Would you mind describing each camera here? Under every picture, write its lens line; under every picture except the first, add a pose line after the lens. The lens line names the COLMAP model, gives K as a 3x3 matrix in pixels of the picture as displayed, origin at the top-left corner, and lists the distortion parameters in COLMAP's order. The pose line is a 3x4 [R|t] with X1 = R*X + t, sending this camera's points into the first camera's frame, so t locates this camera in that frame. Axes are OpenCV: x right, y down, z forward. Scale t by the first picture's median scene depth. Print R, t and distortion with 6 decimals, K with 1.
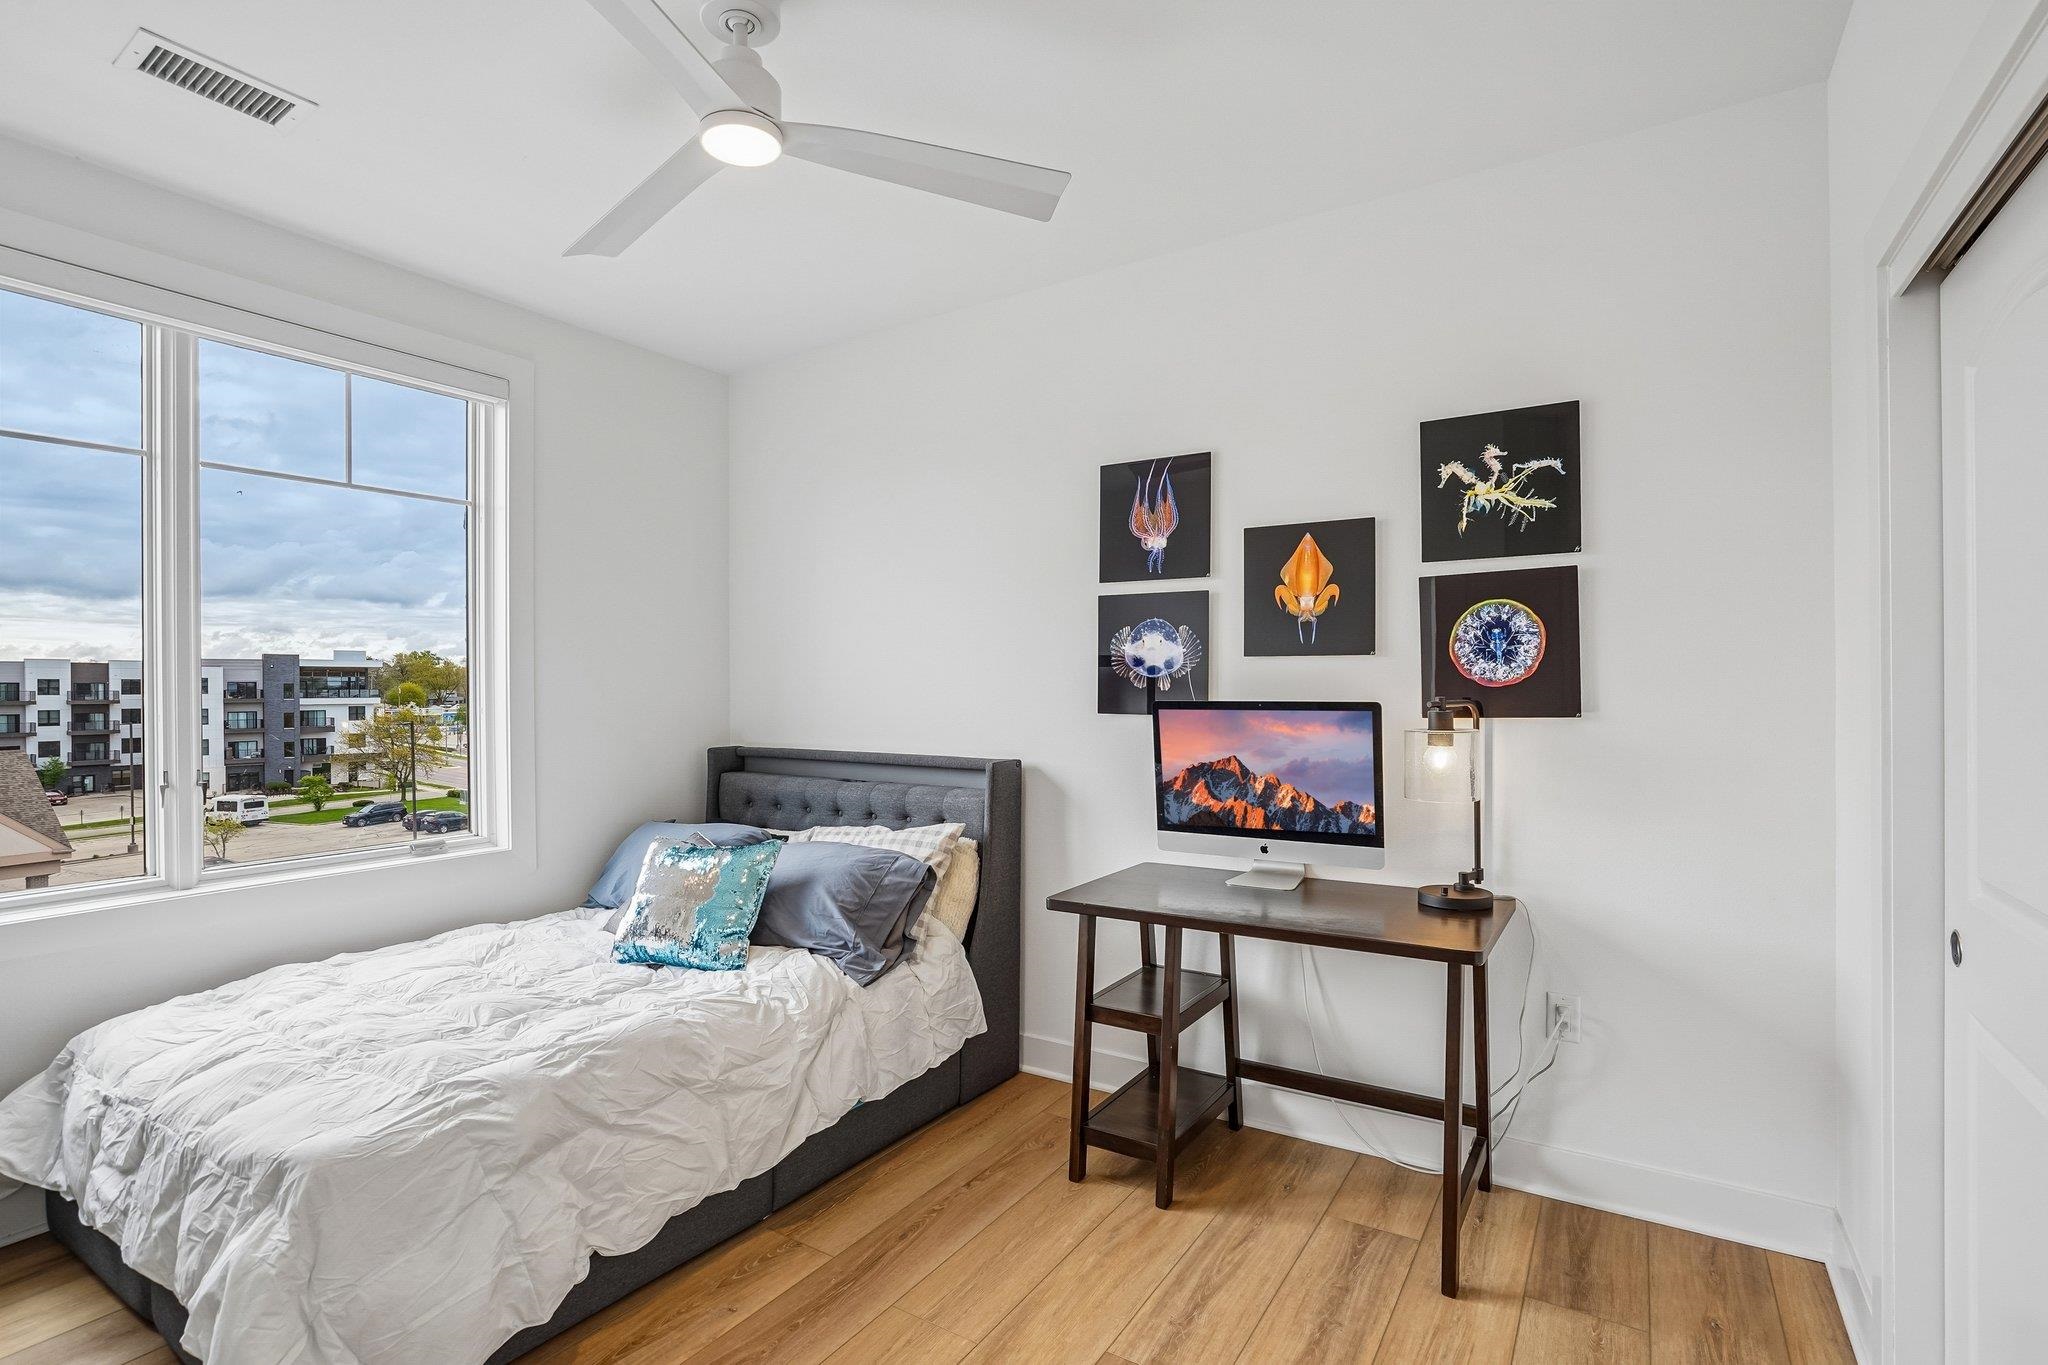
lens RADIAL K [[953.3, 0, 1022.3], [0, 953.3, 693.1], [0, 0, 1]] dist [-0.025514, 0.002176]
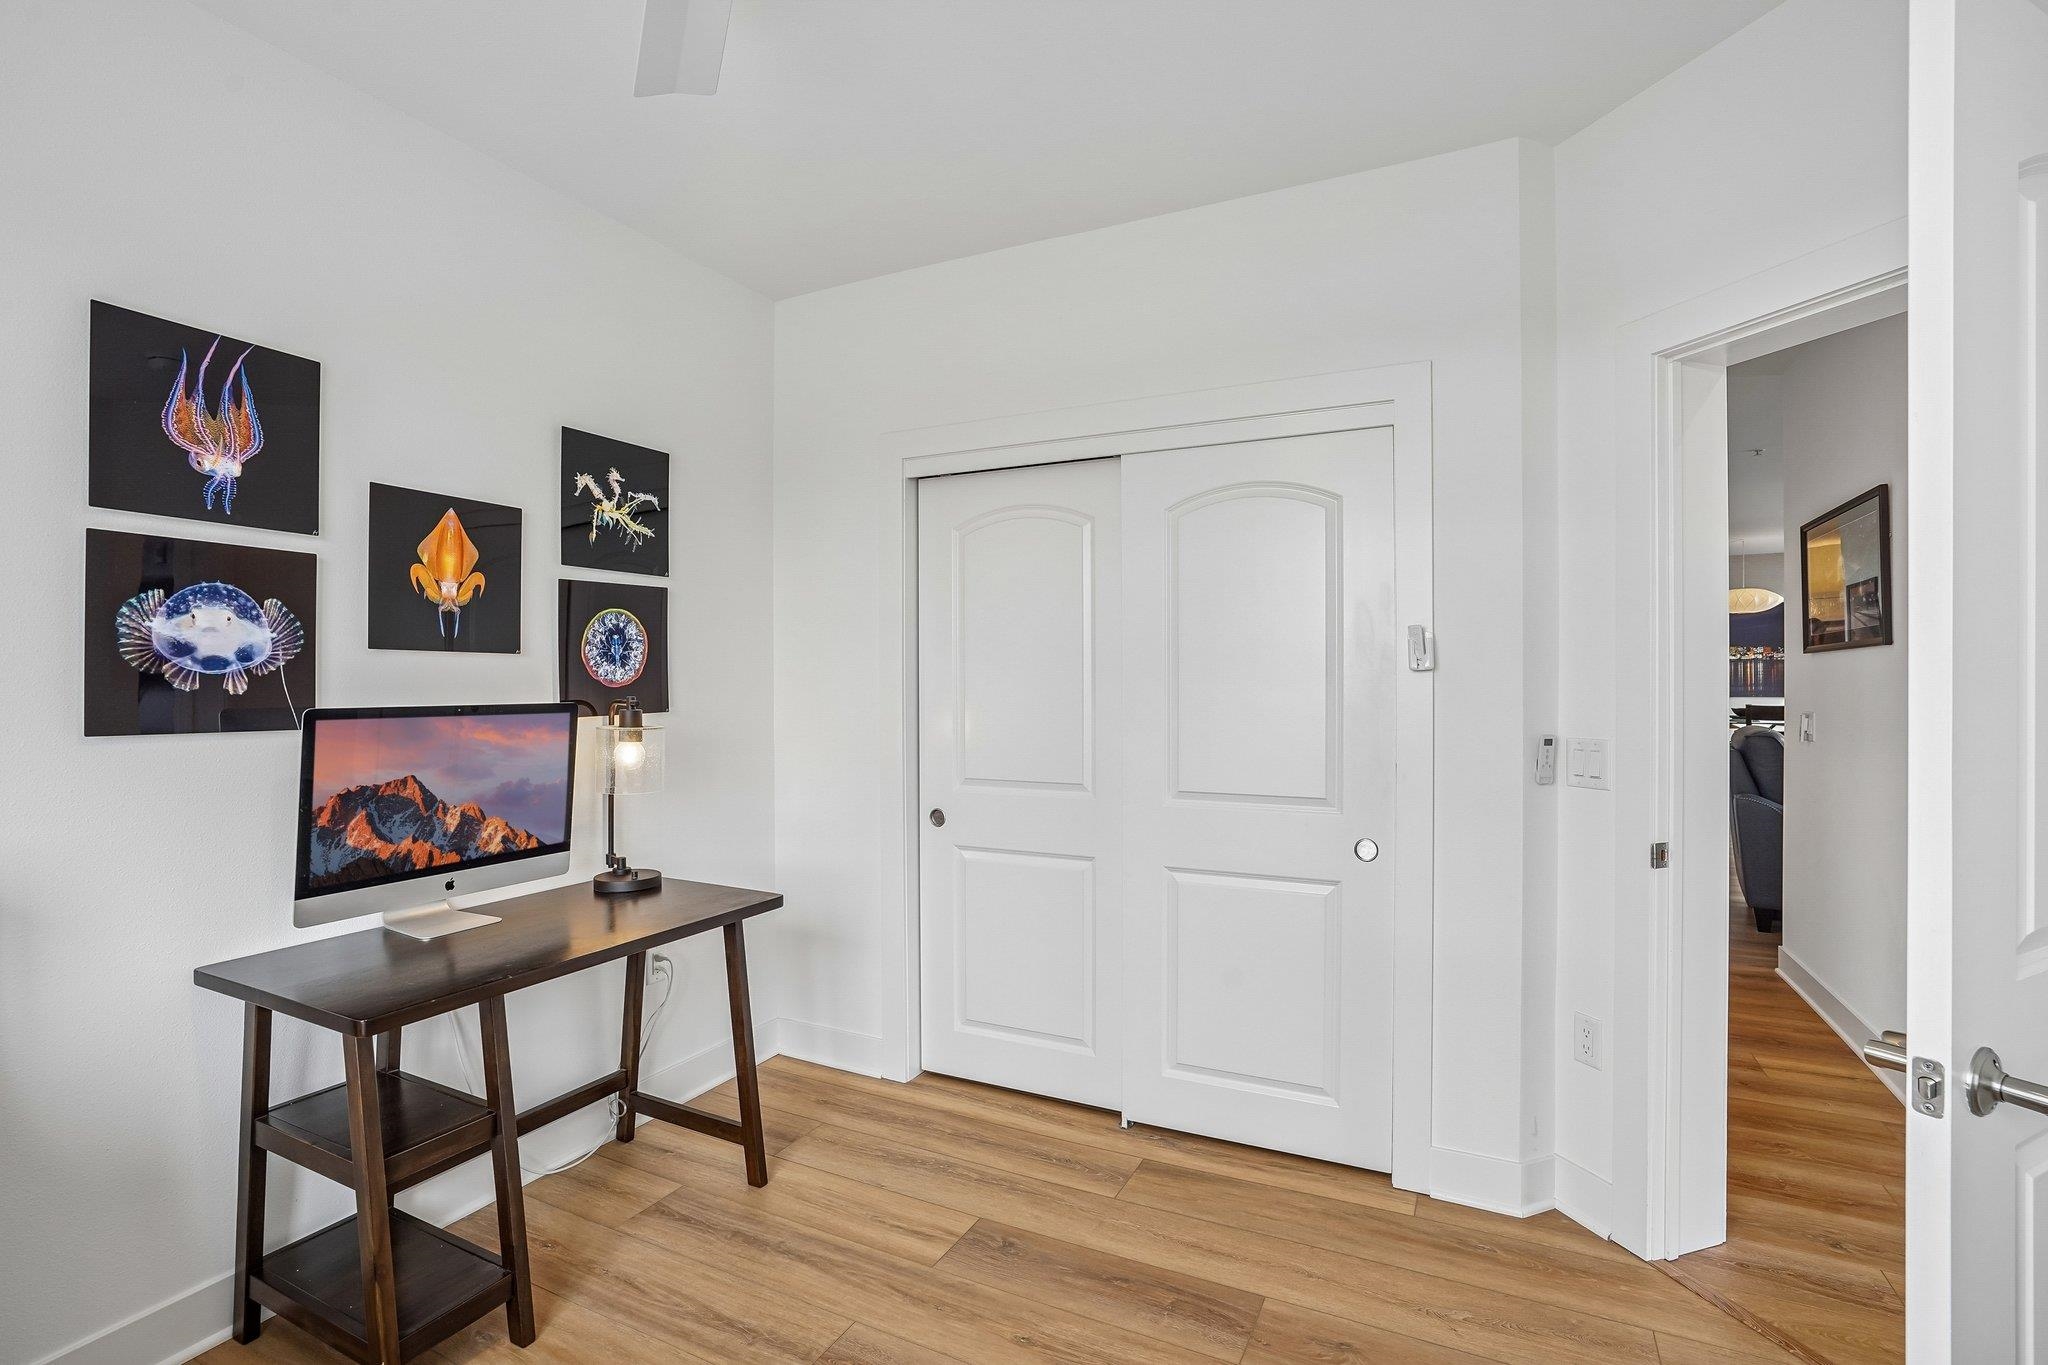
lens RADIAL K [[953.3, 0, 1018.9], [0, 953.3, 681.4], [0, 0, 1]] dist [-0.025514, 0.002176]
pose [[-0.094999, 0.002135, 0.995475, -0.600302], [0.009076, 0.999958, -0.001279, -0.007034], [-0.995436, 0.008914, -0.095015, 0.583207]]
